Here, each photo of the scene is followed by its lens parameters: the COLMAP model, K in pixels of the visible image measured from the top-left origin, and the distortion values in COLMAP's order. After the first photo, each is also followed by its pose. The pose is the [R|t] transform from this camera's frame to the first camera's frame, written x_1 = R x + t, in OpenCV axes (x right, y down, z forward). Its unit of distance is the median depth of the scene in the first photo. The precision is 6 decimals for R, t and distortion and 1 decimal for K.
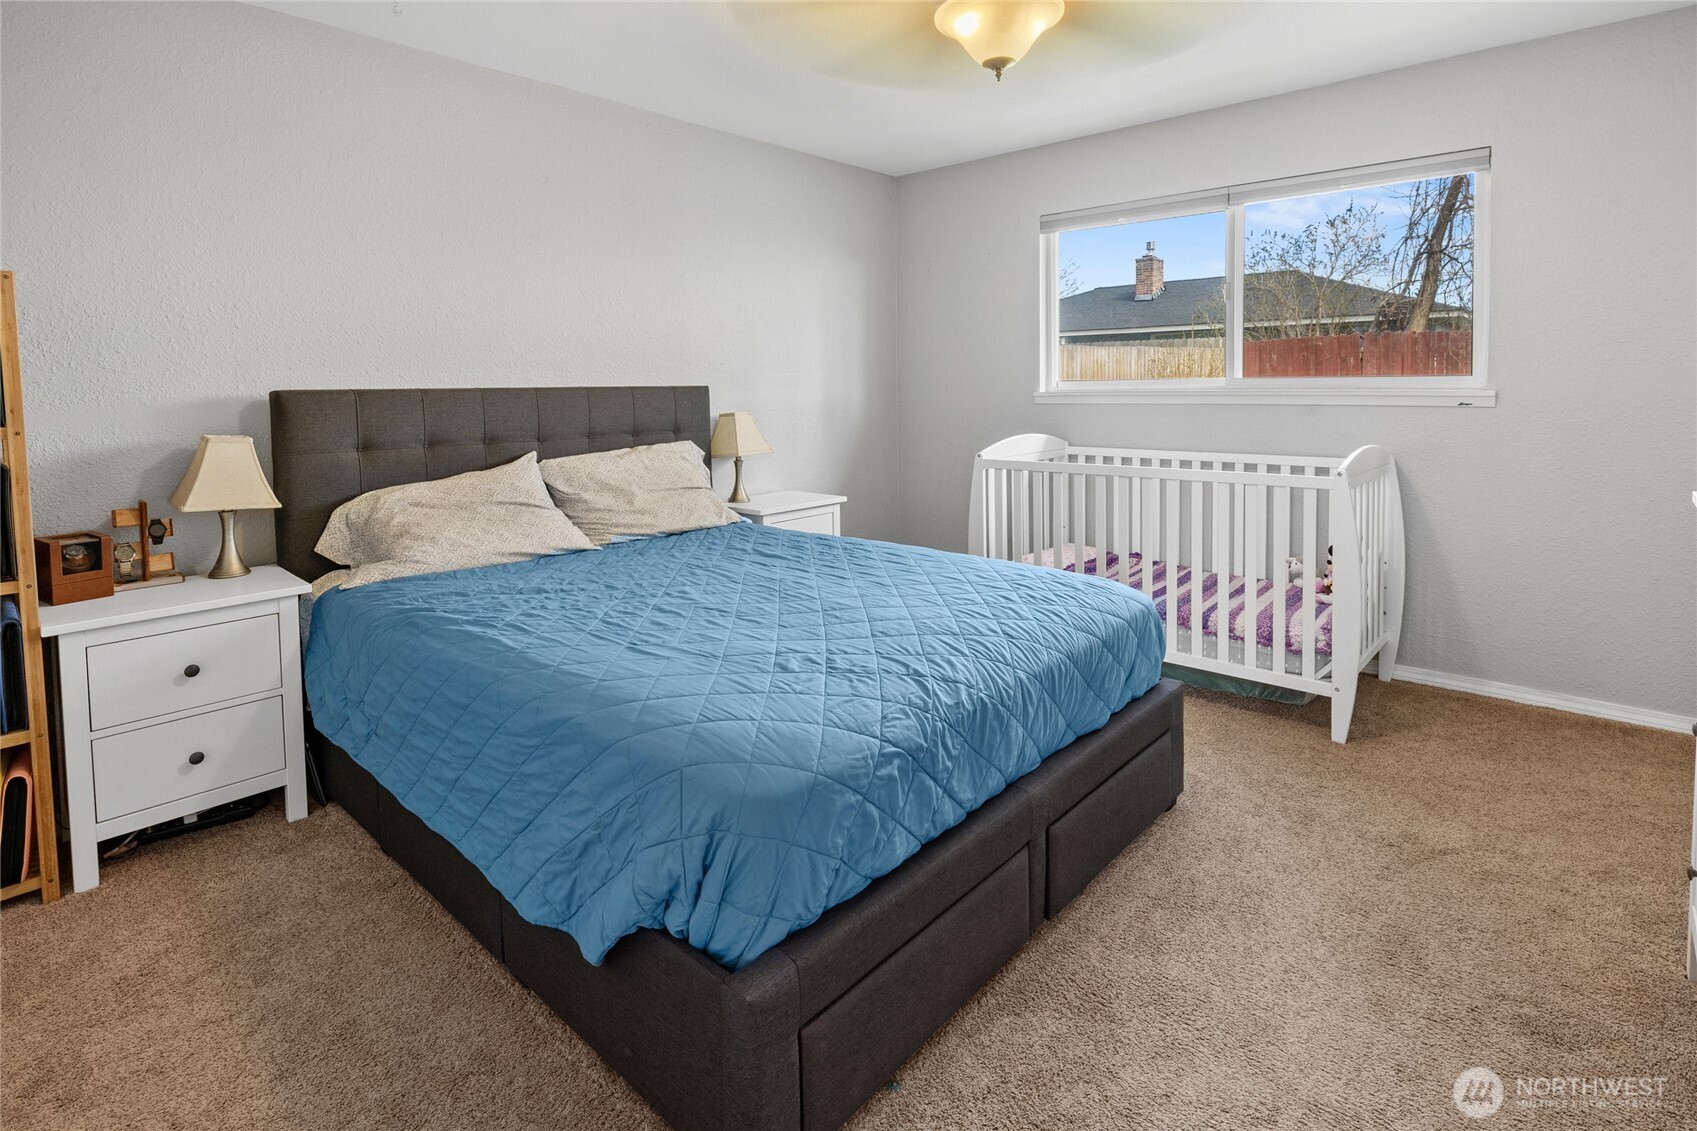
lens RADIAL K [[839.7, 0, 835.4], [0, 839.7, 528.6], [0, 0, 1]] dist [-0.001585, -0.000054]
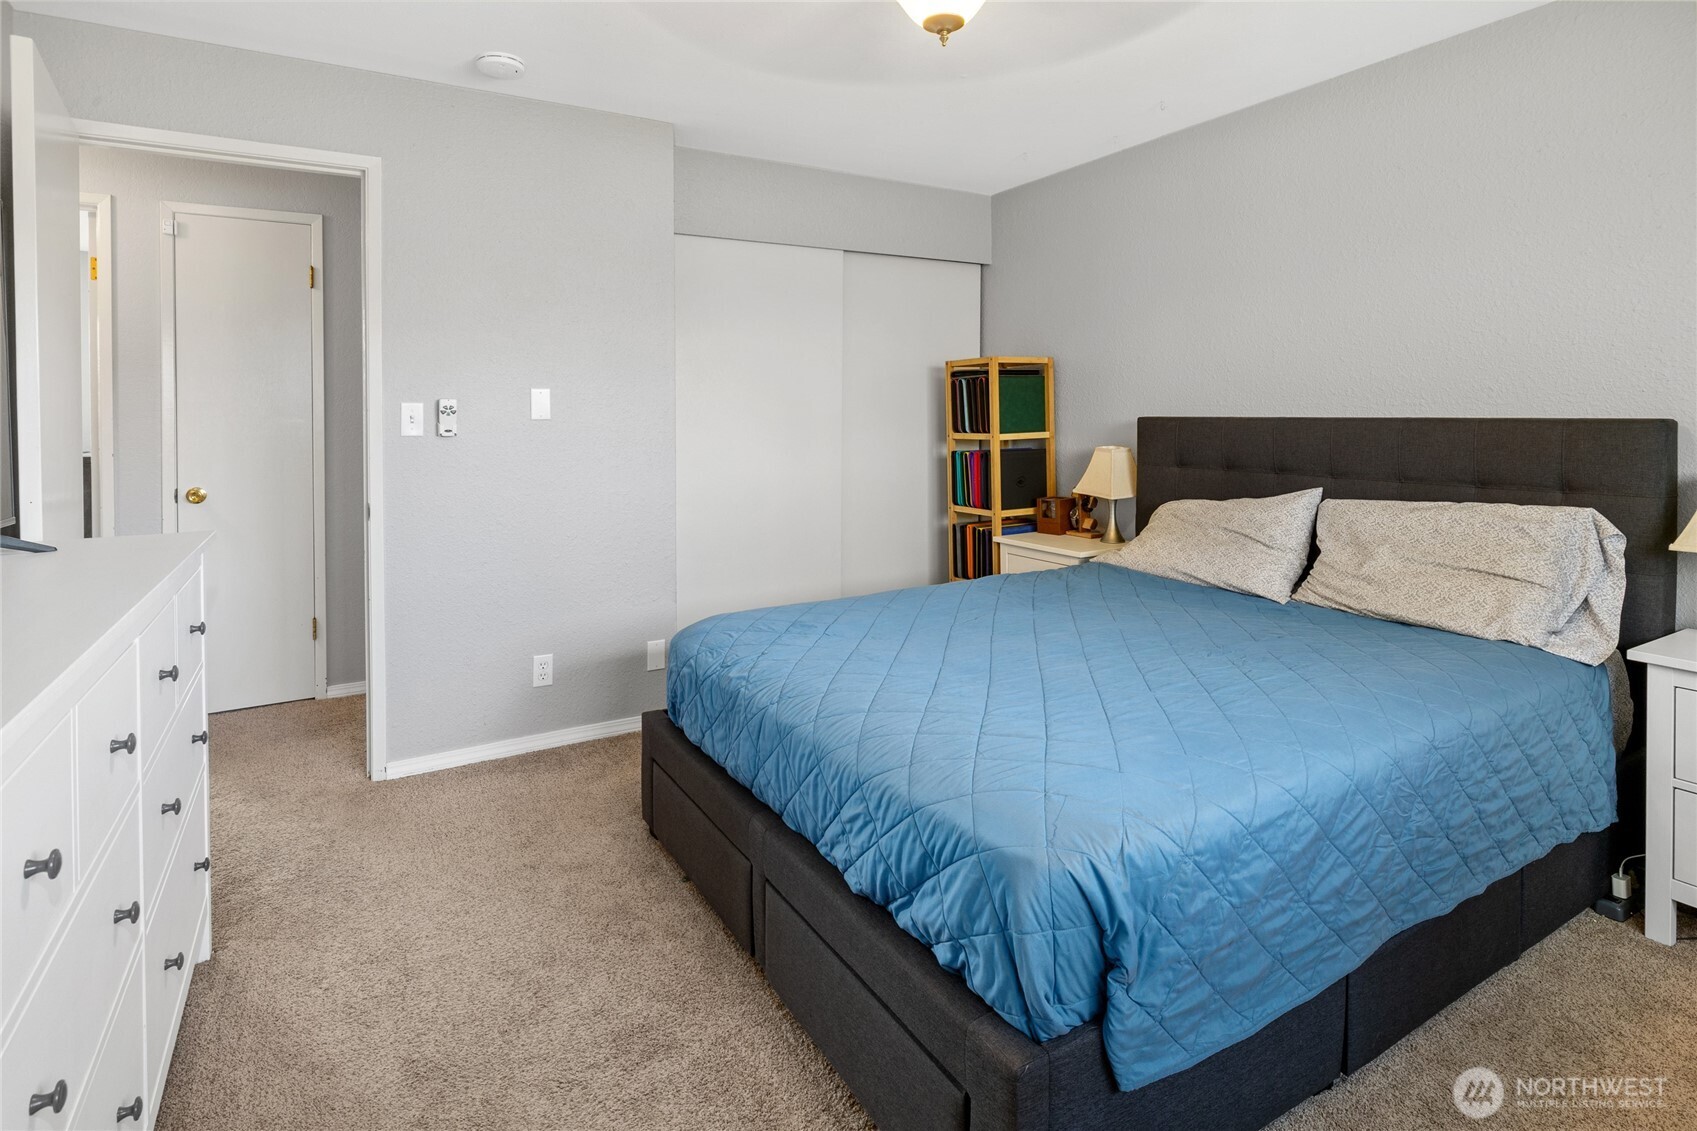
lens RADIAL K [[839.7, 0, 835.4], [0, 839.7, 528.6], [0, 0, 1]] dist [-0.001585, -0.000054]
pose [[-0.282180, 0.134901, -0.949830, 0.658644], [-0.169267, 0.967531, 0.187702, -0.133329], [0.944311, 0.213740, -0.250183, 0.762404]]
